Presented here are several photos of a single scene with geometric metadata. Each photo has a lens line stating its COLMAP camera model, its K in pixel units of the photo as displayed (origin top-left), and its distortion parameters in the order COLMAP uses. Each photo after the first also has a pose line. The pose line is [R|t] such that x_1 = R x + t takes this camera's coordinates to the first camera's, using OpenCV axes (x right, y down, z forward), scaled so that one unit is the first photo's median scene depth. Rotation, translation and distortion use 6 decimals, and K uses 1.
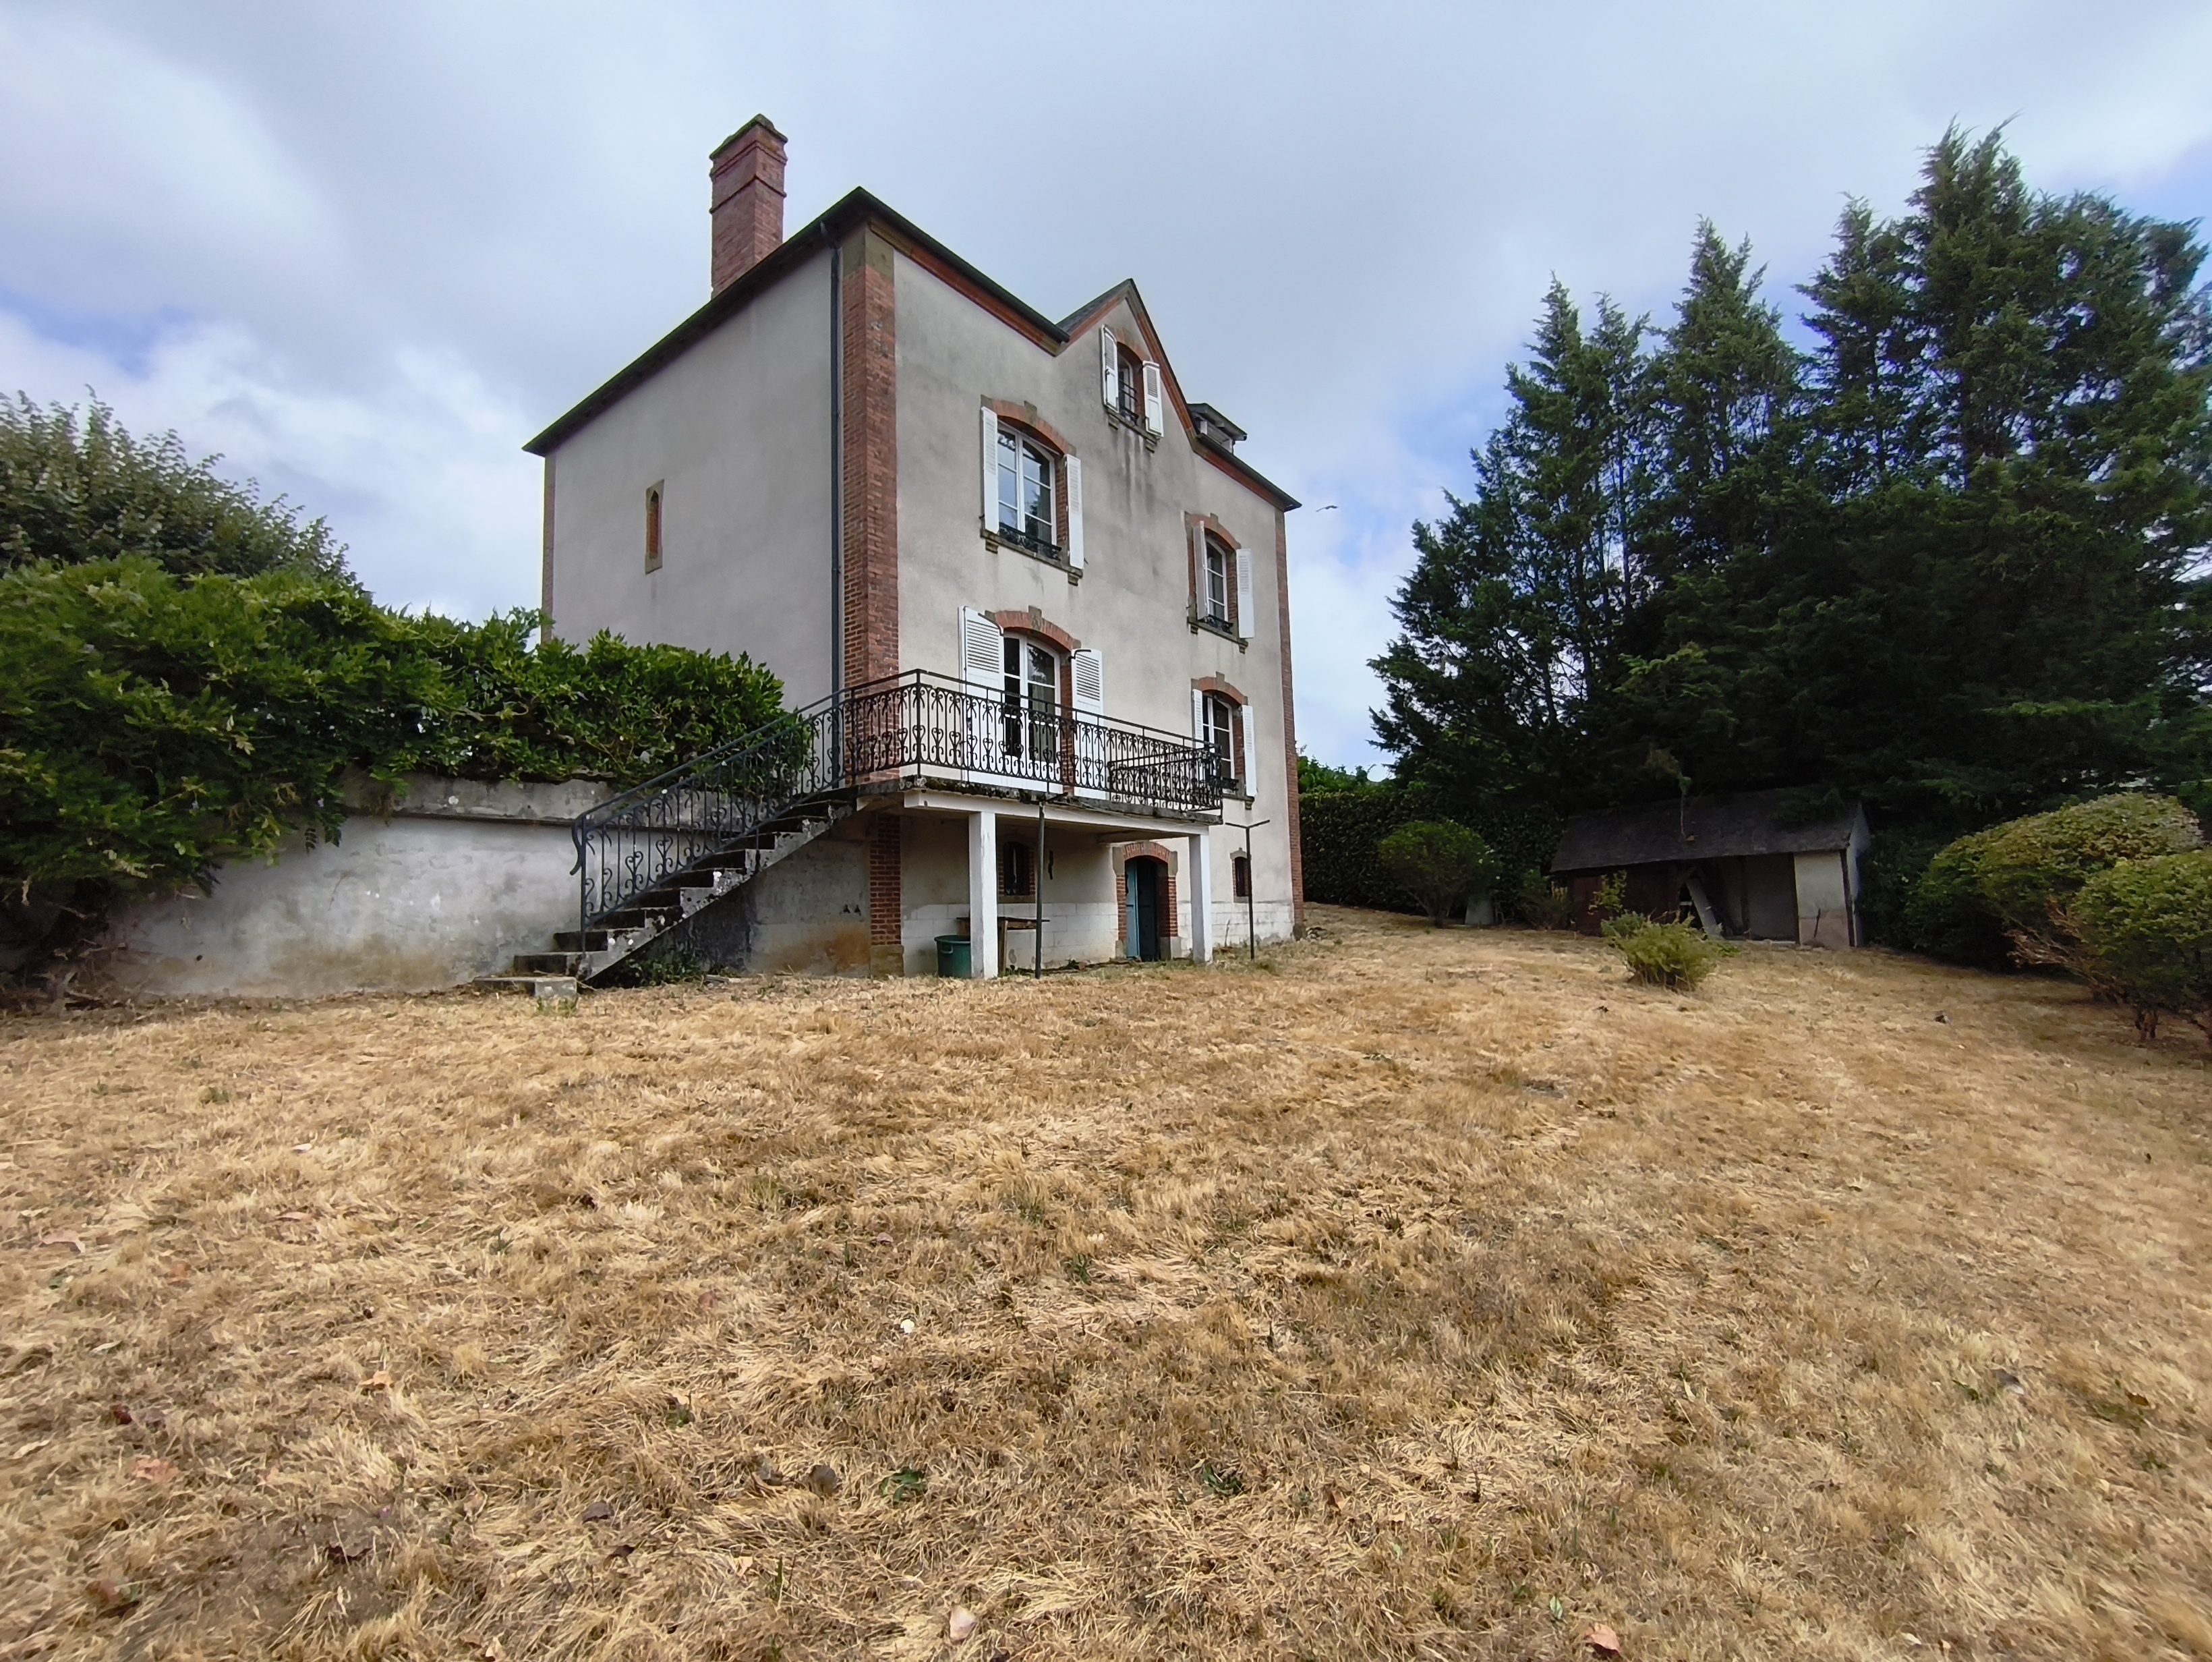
lens RADIAL K [[971.2, 0, 1106.0], [0, 971.2, 831.0], [0, 0, 1]] dist [-0.001343, 0.003930]
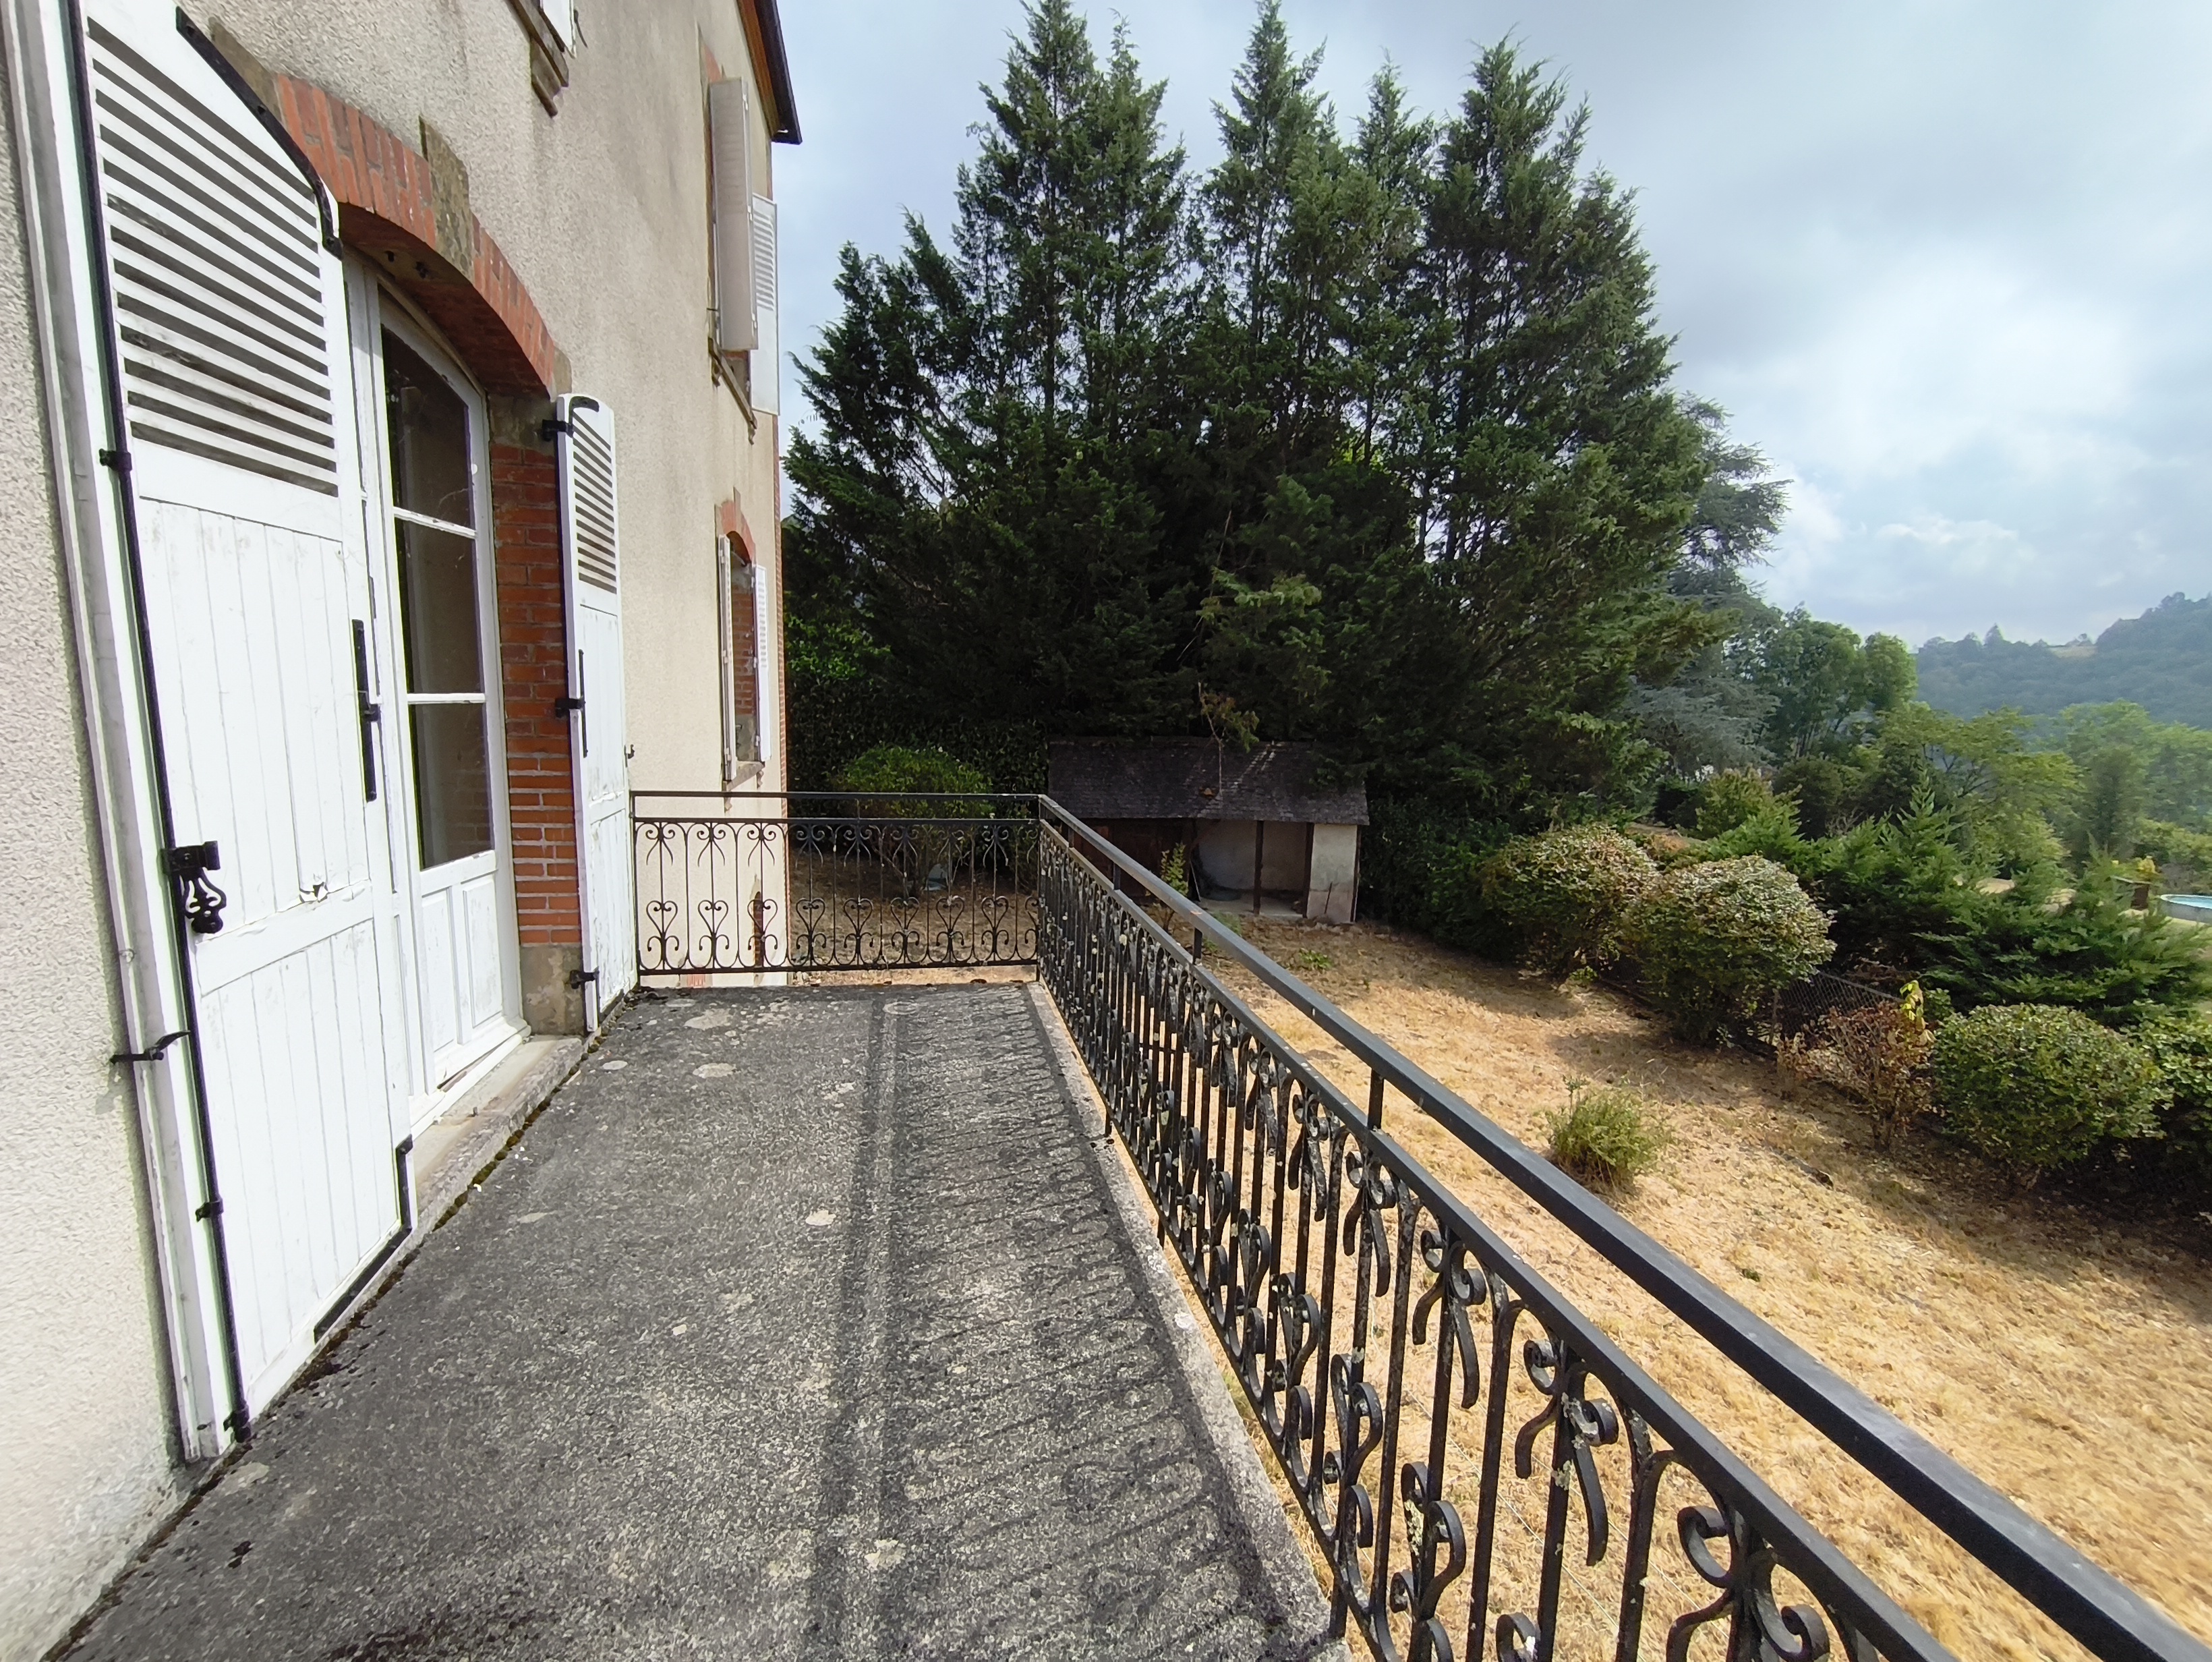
lens RADIAL K [[973.8, 0, 1097.7], [0, 973.8, 841.3], [0, 0, 1]] dist [0.000158, 0.000484]
pose [[0.634315, -0.076365, 0.769294, -0.141224], [-0.114927, 0.974737, 0.191520, -0.111549], [-0.764484, -0.209896, 0.609514, 0.569686]]
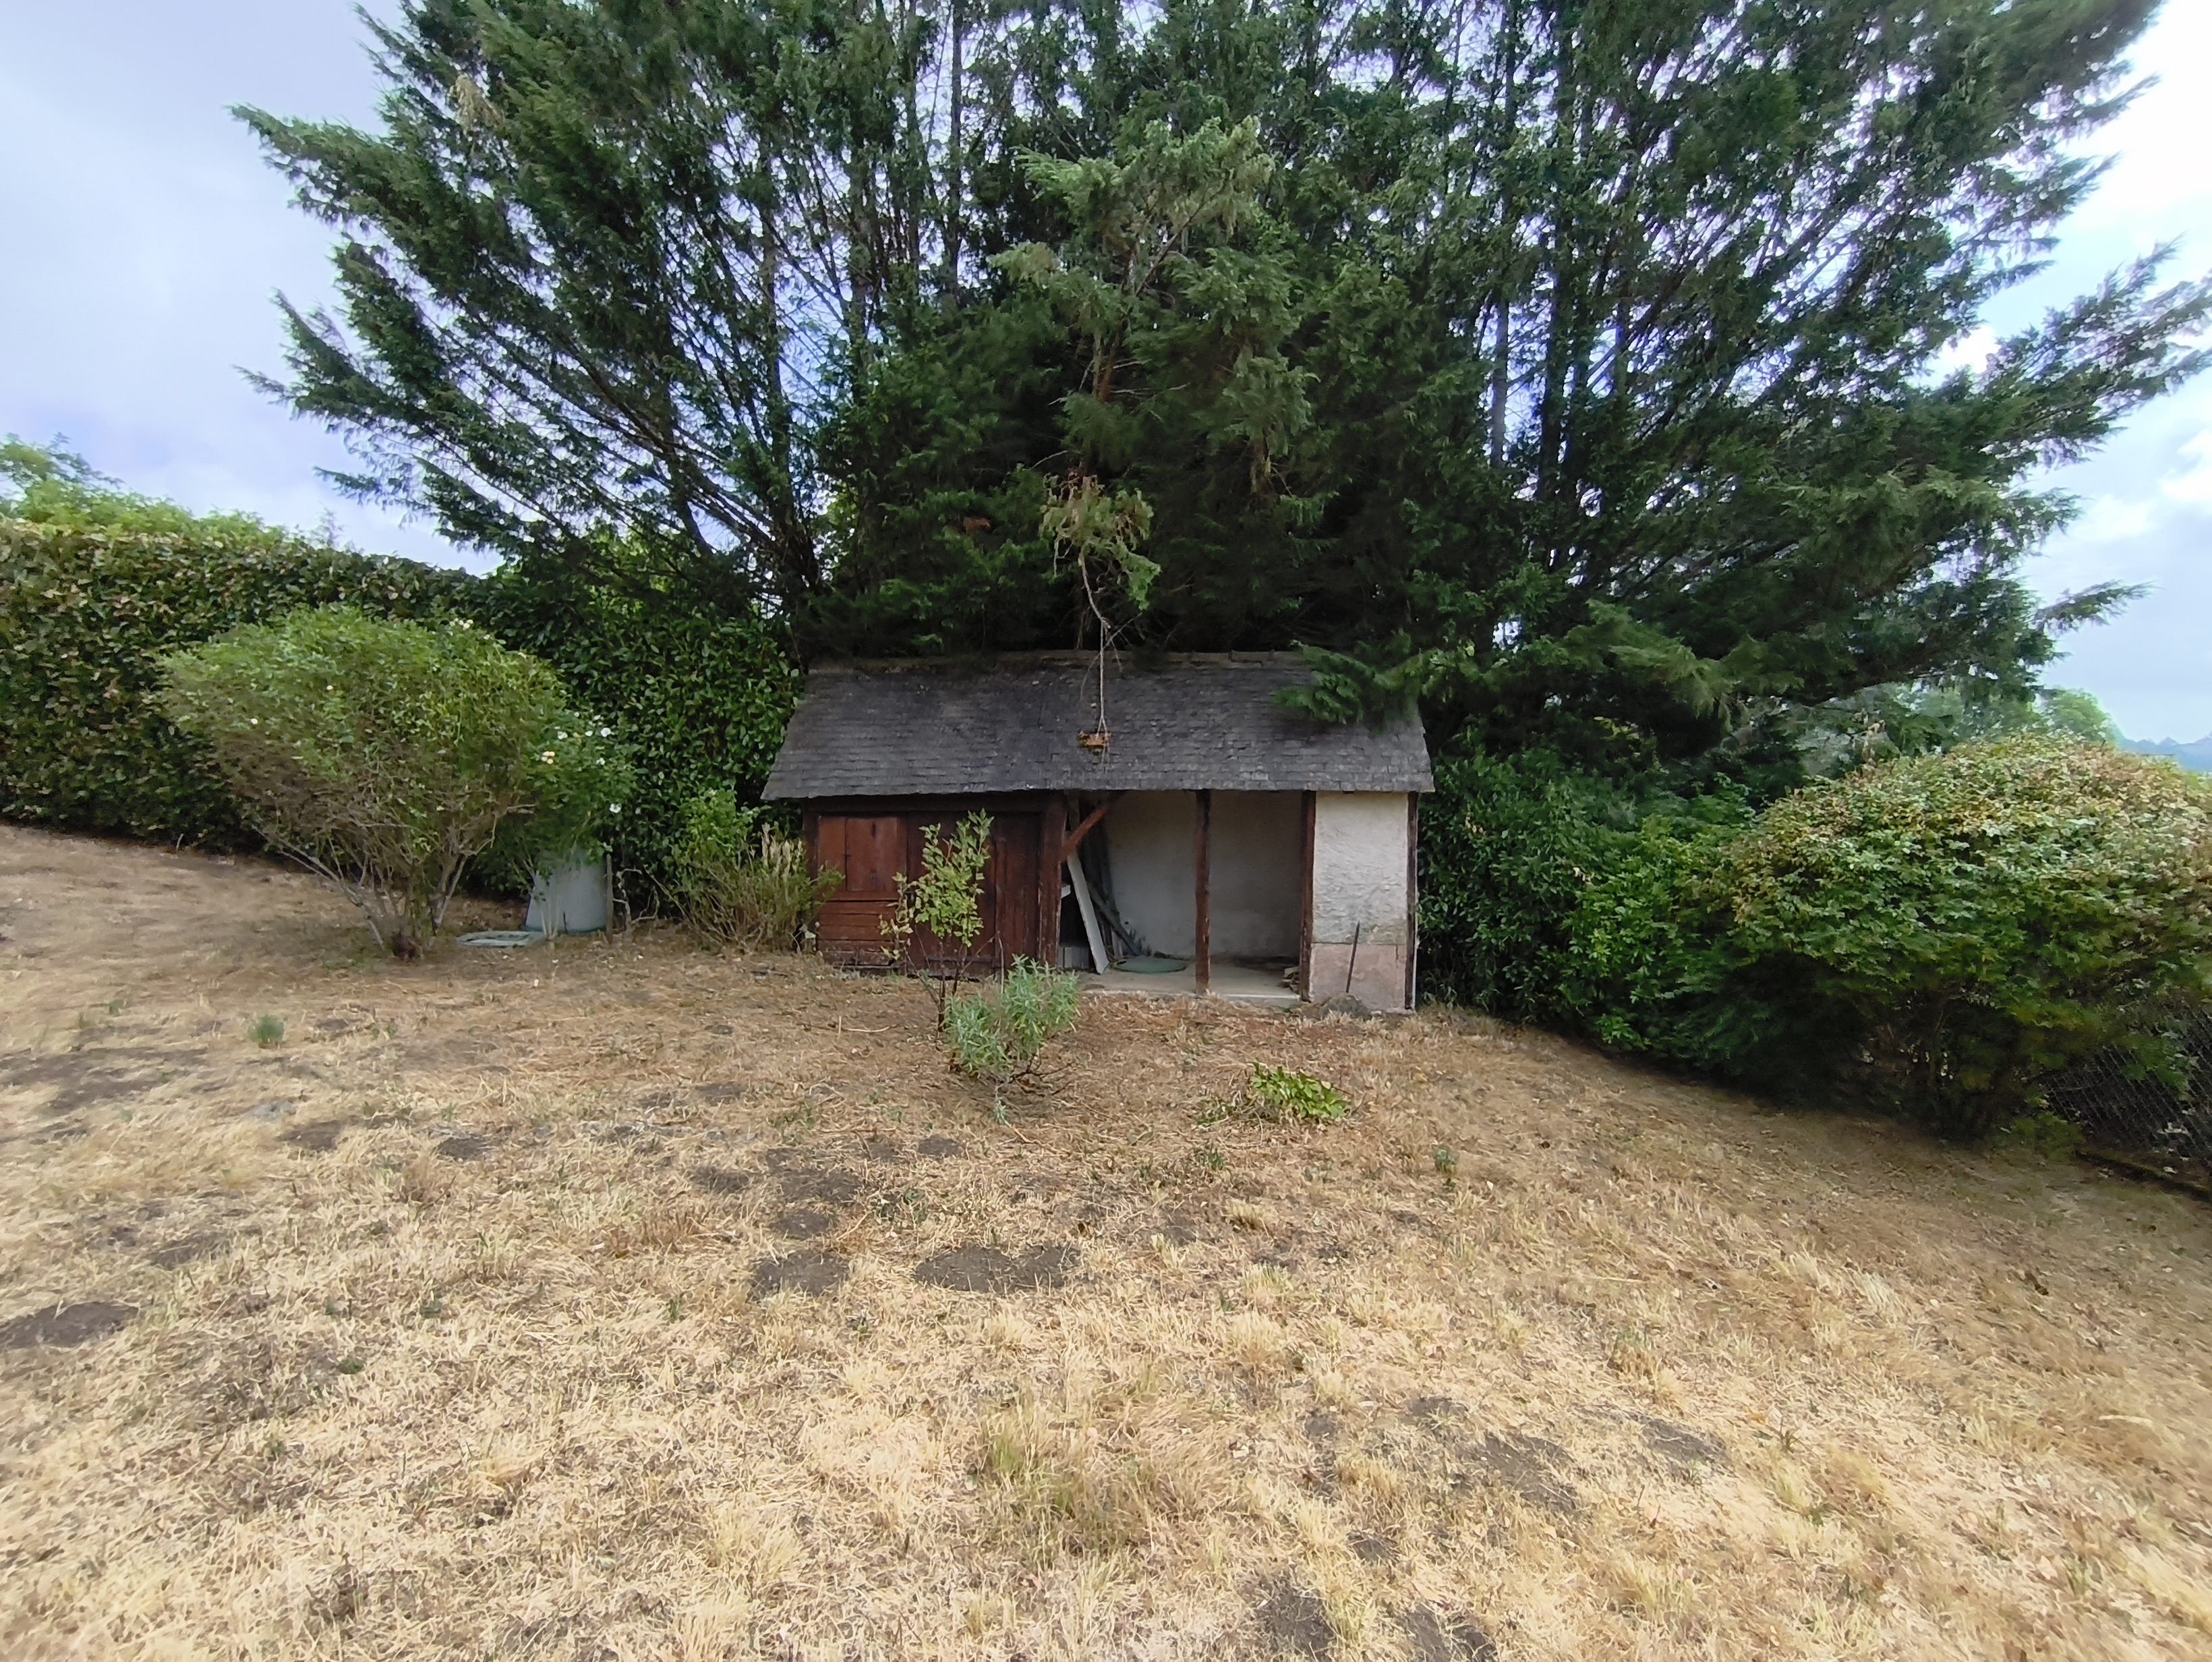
lens RADIAL K [[965.4, 0, 1113.7], [0, 965.4, 833.3], [0, 0, 1]] dist [-0.001960, 0.001091]
pose [[0.681659, 0.015264, 0.731511, 0.321704], [-0.091853, 0.993658, 0.064859, 0.021003], [-0.725882, -0.111403, 0.678738, 0.748966]]
